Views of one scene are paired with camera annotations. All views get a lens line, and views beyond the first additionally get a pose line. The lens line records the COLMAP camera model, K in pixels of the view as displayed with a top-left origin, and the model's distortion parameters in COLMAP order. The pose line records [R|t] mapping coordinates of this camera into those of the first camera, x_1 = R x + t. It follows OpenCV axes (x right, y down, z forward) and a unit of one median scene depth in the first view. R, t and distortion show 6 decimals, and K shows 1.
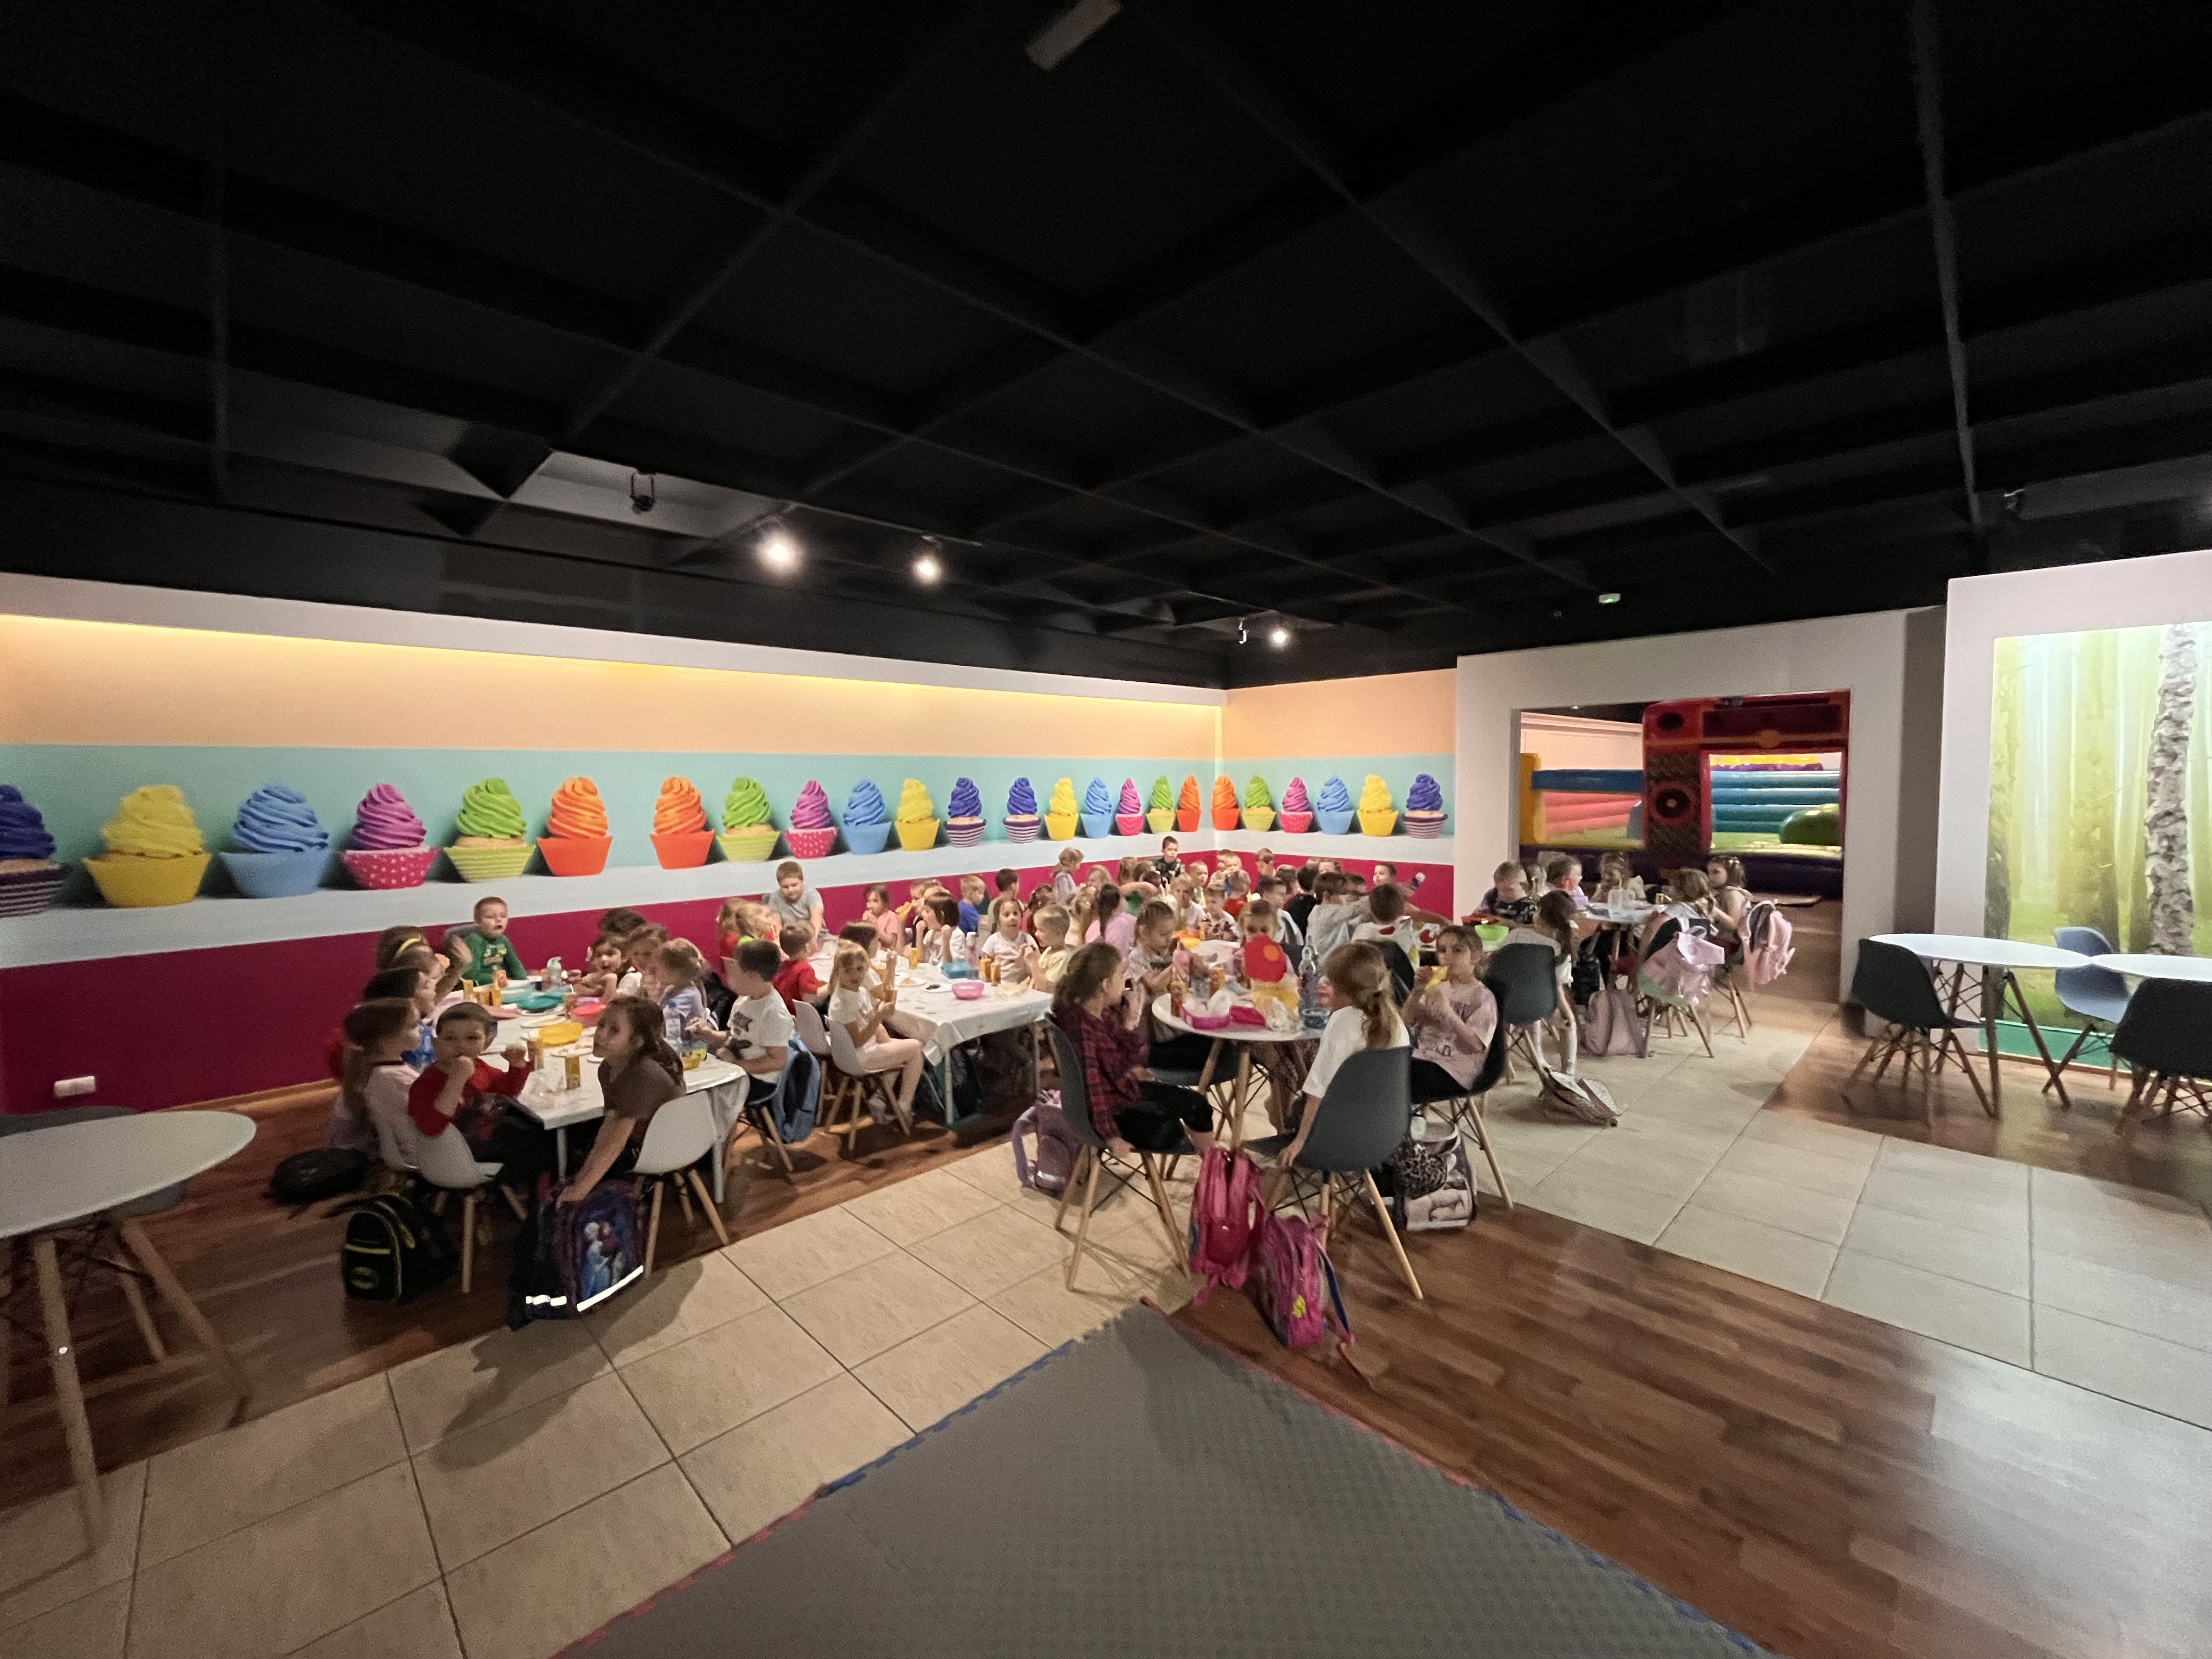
lens RADIAL K [[905.0, 0, 1102.7], [0, 905.0, 822.6], [0, 0, 1]] dist [-0.000842, -0.000003]
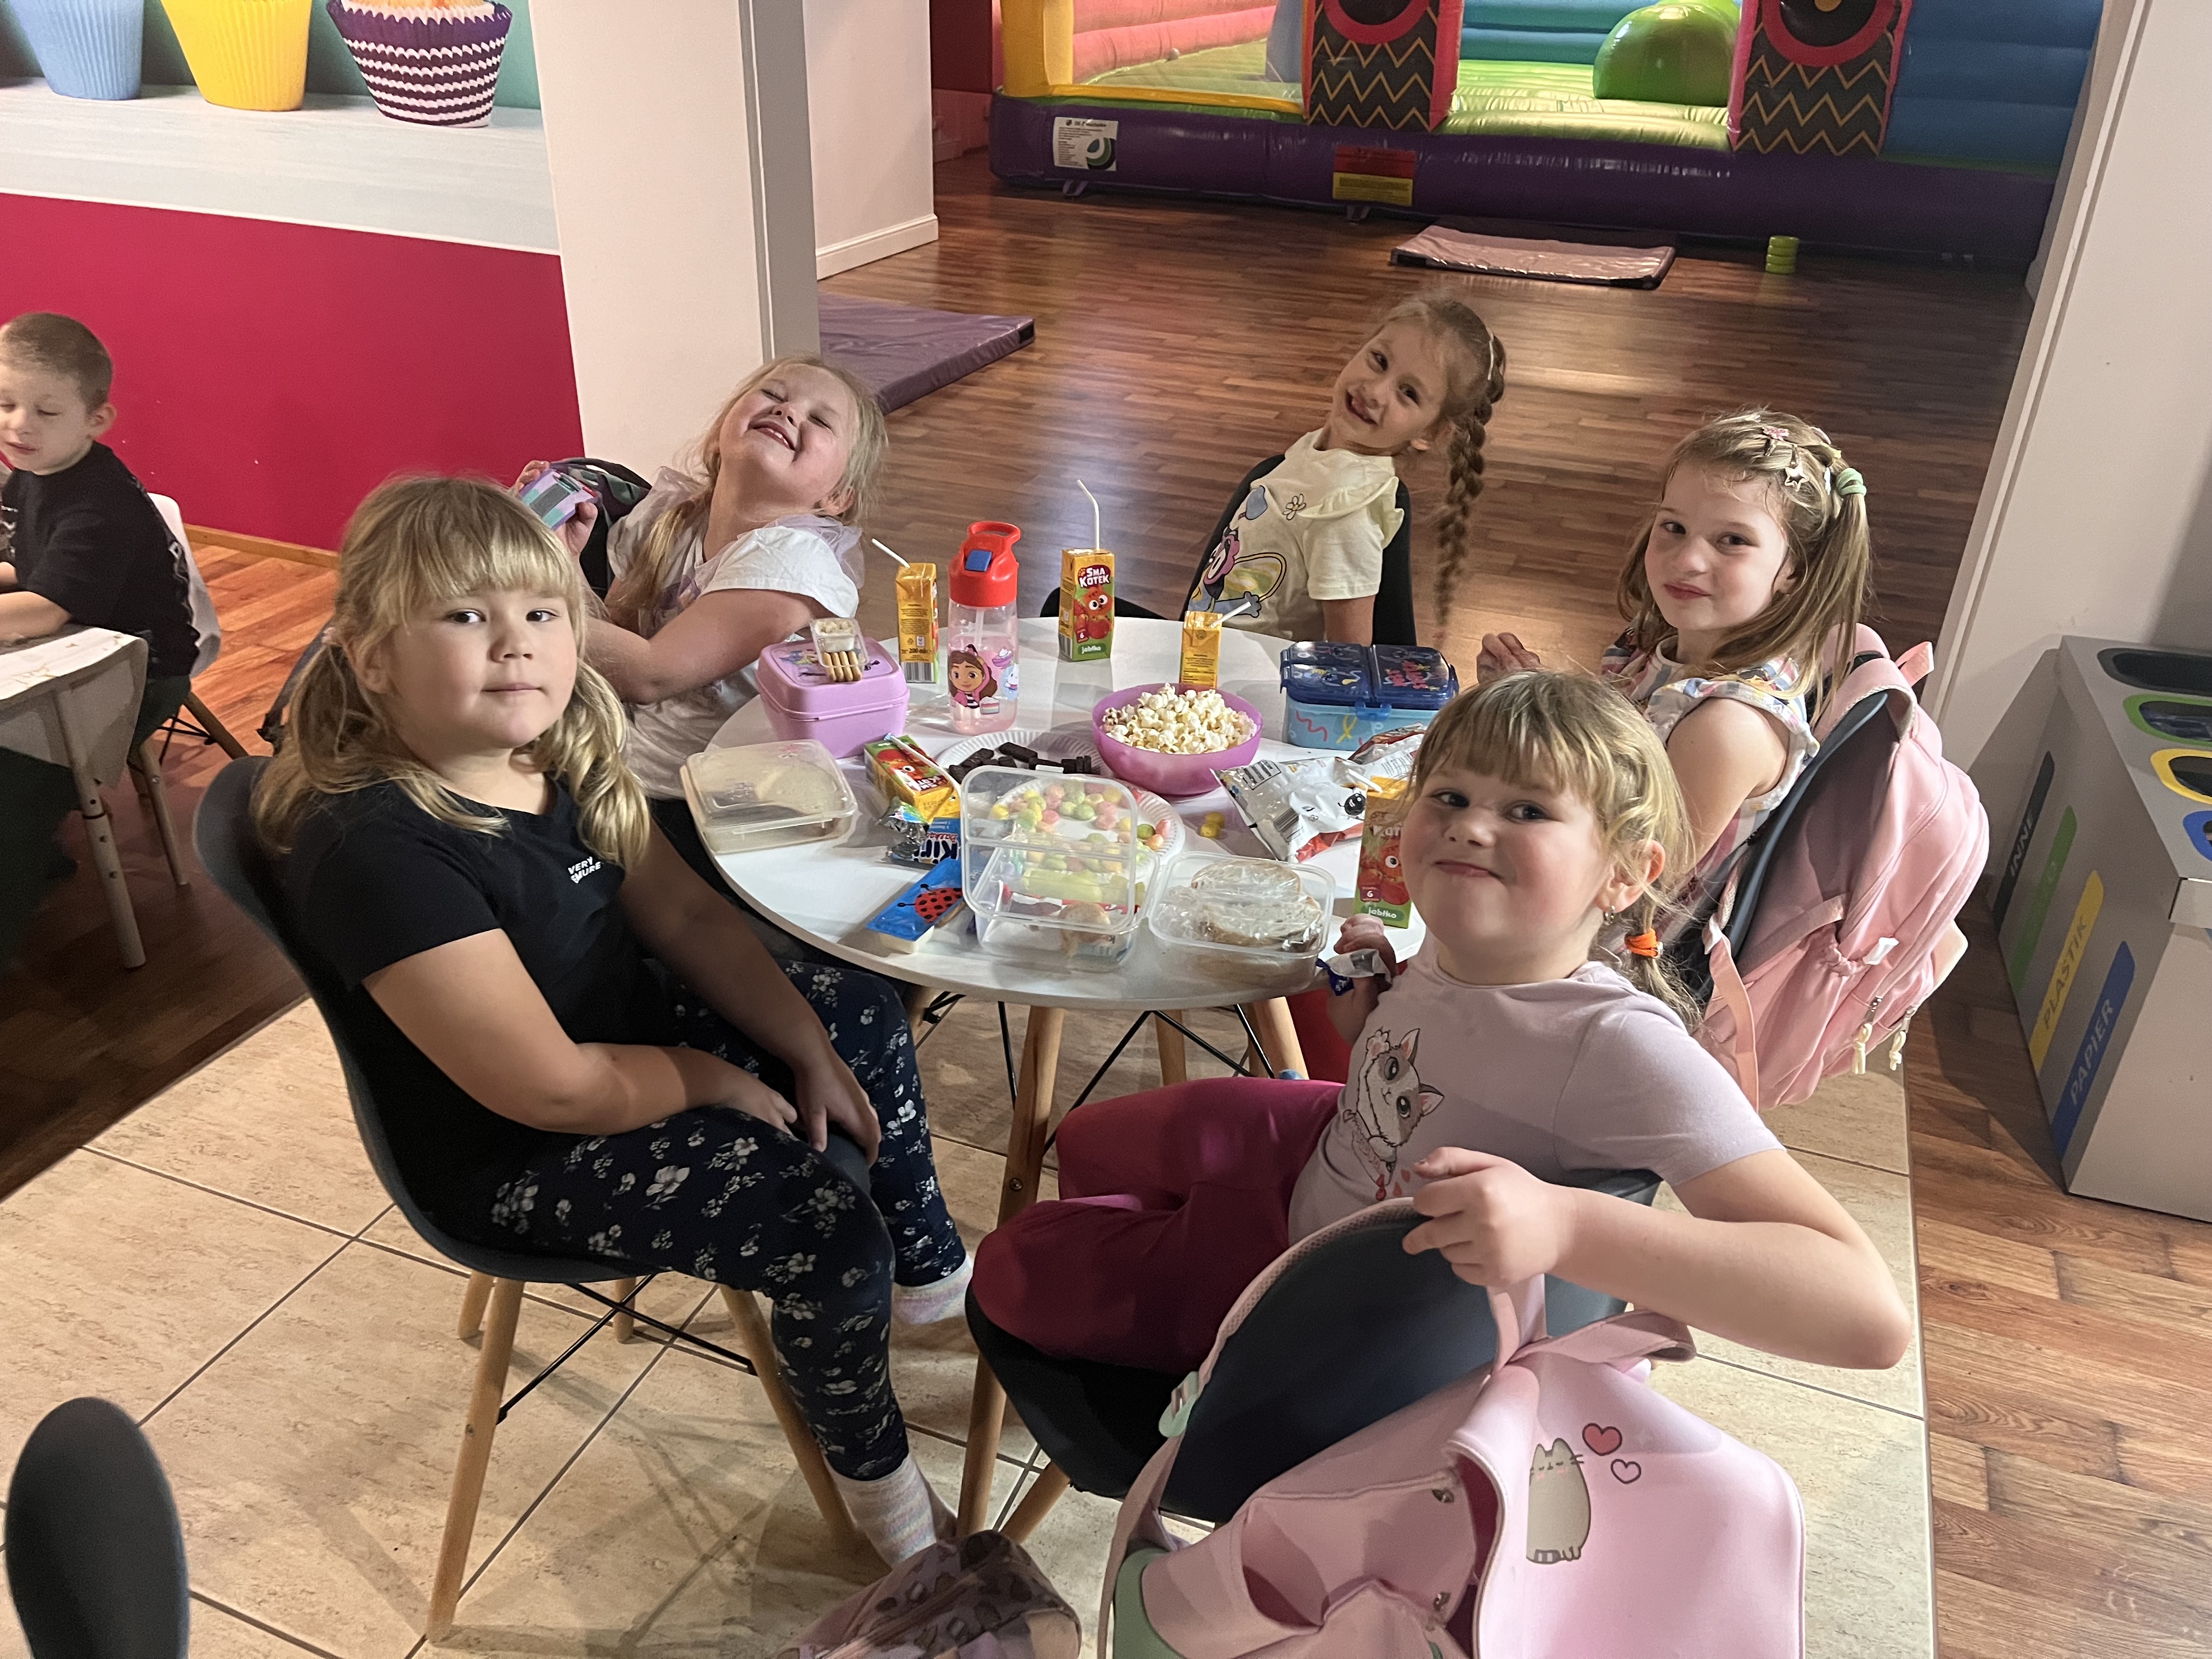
lens RADIAL K [[1674.6, 0, 1099.7], [0, 1674.6, 817.4], [0, 0, 1]] dist [0.088287, -0.120329]
pose [[0.911335, -0.160900, 0.378919, 0.294886], [-0.018418, 0.903595, 0.427991, -0.009637], [-0.411254, -0.397022, 0.820515, 0.481681]]
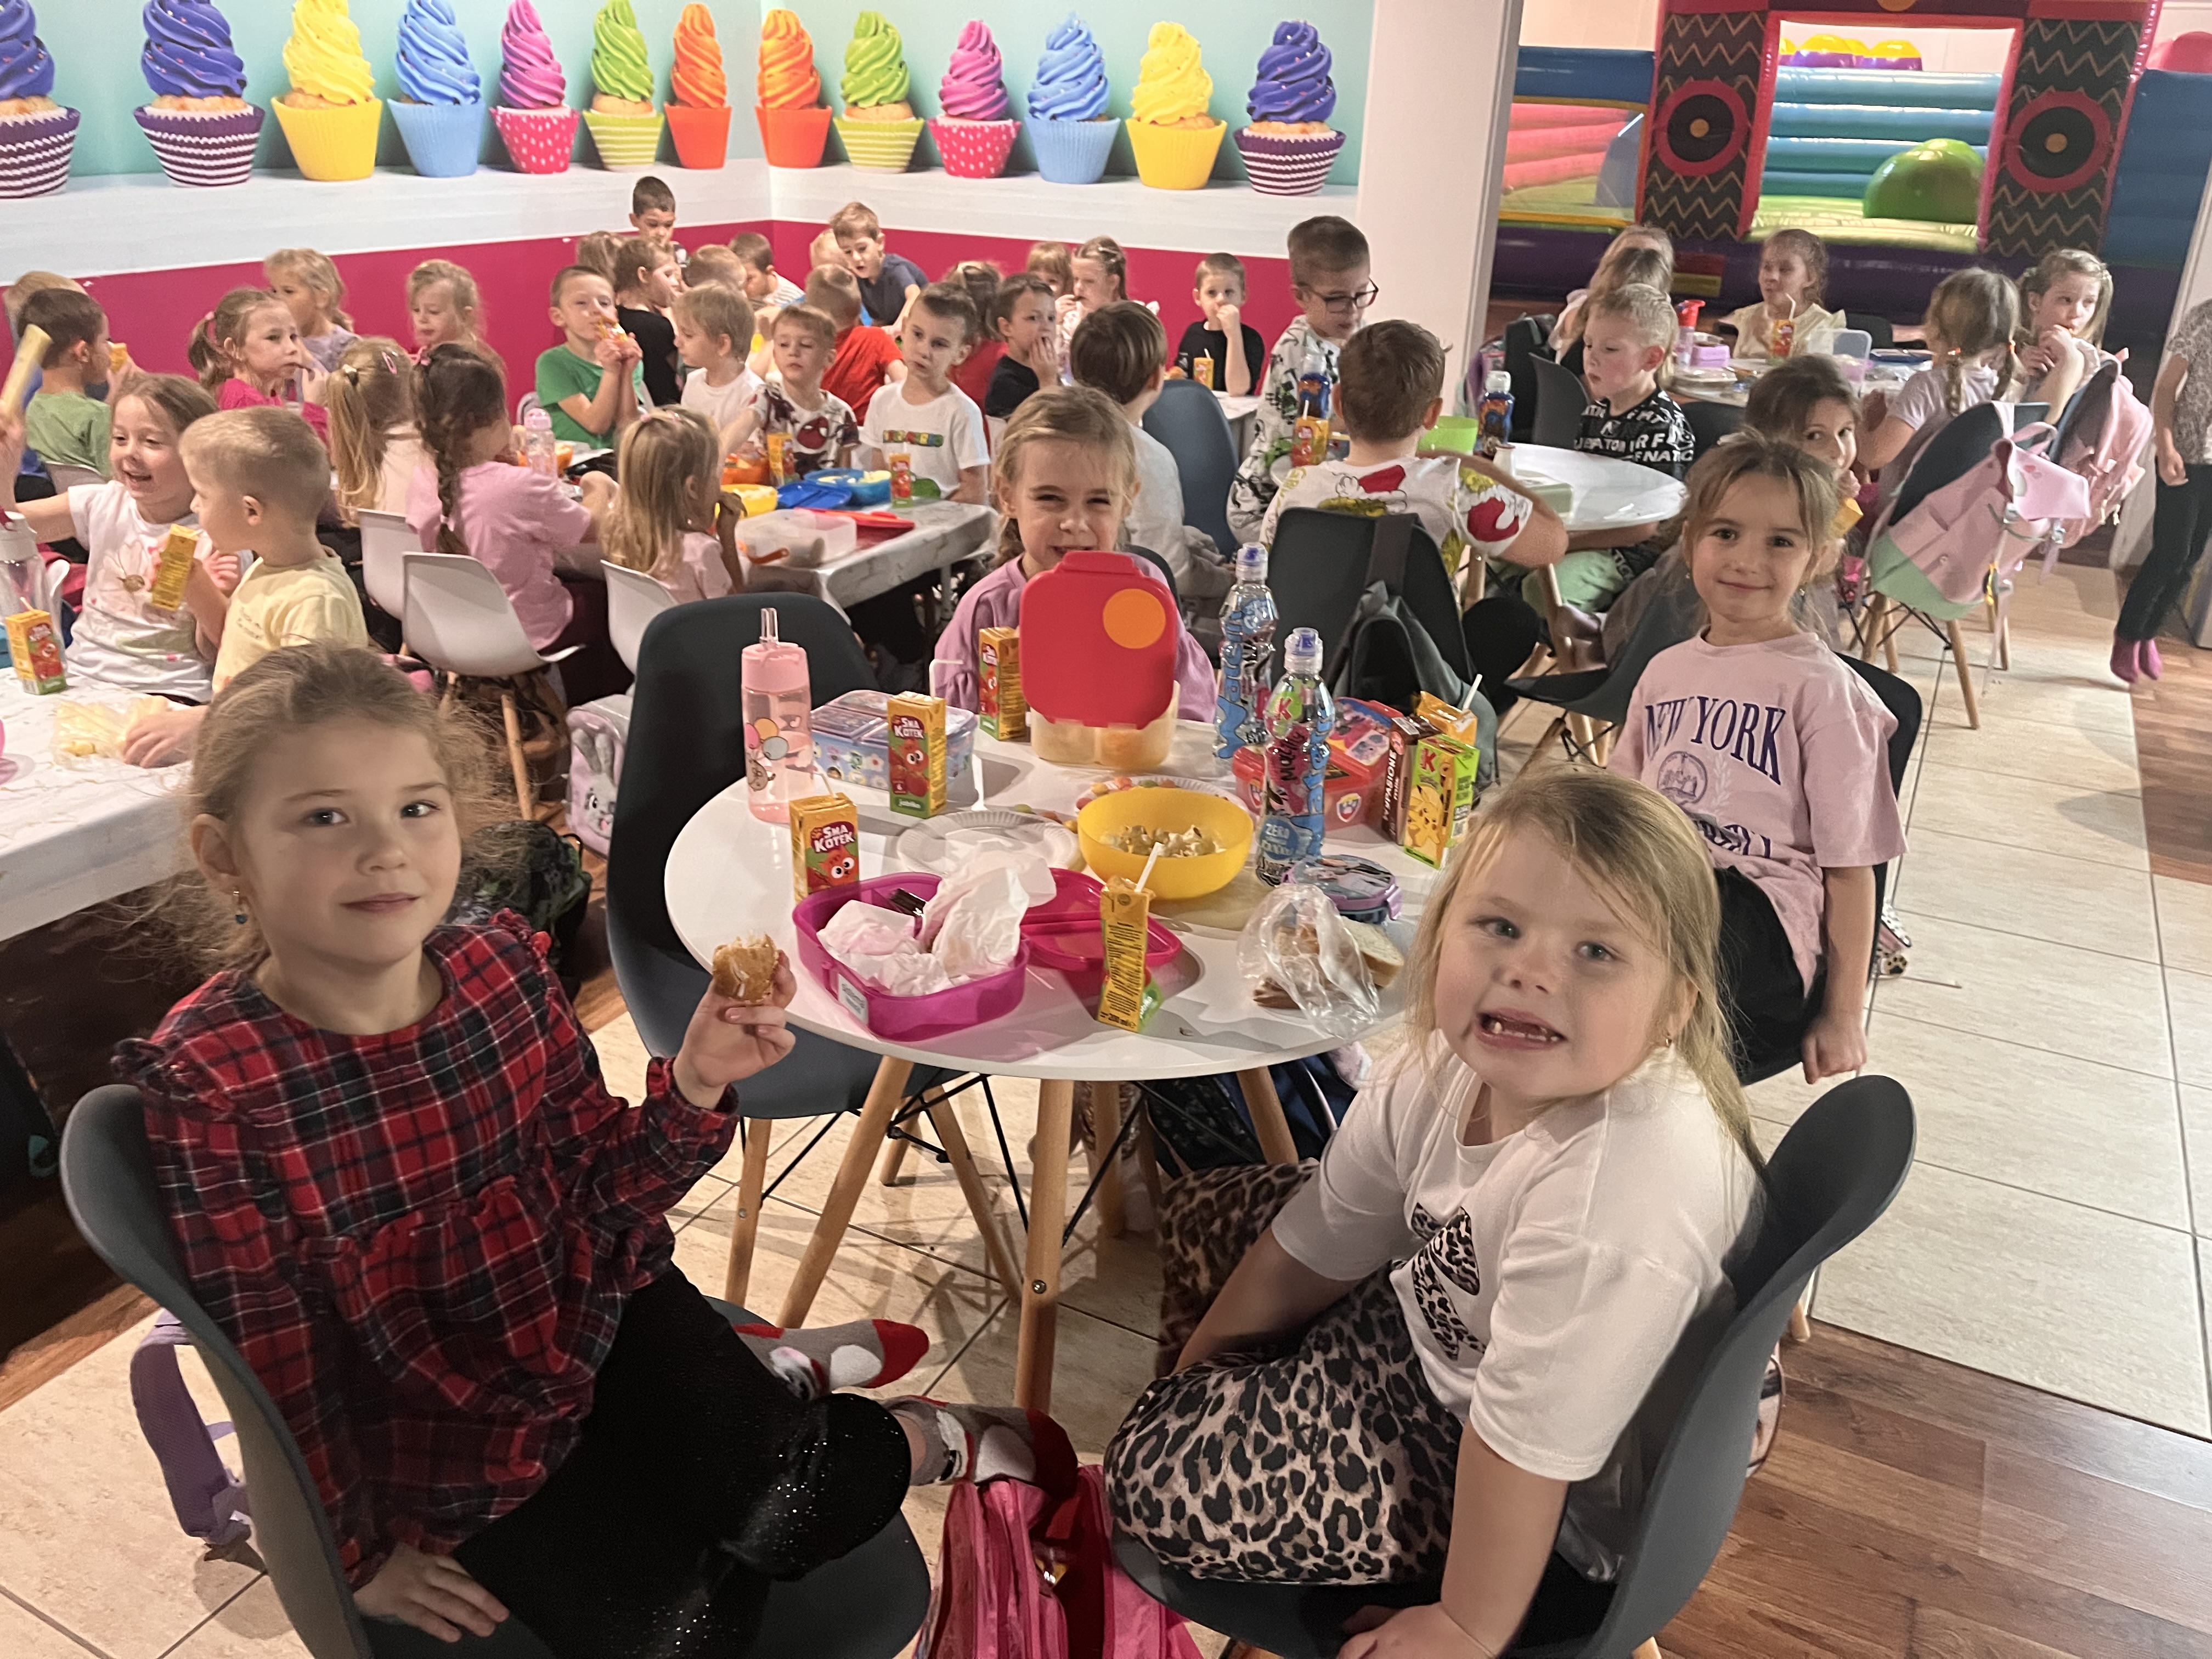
lens RADIAL K [[1674.6, 0, 1105.1], [0, 1674.6, 839.1], [0, 0, 1]] dist [0.088287, -0.120329]
pose [[0.948320, -0.097609, 0.301929, 0.011757], [-0.020700, 0.930456, 0.365818, 0.009137], [-0.316639, -0.353162, 0.880350, 0.218413]]
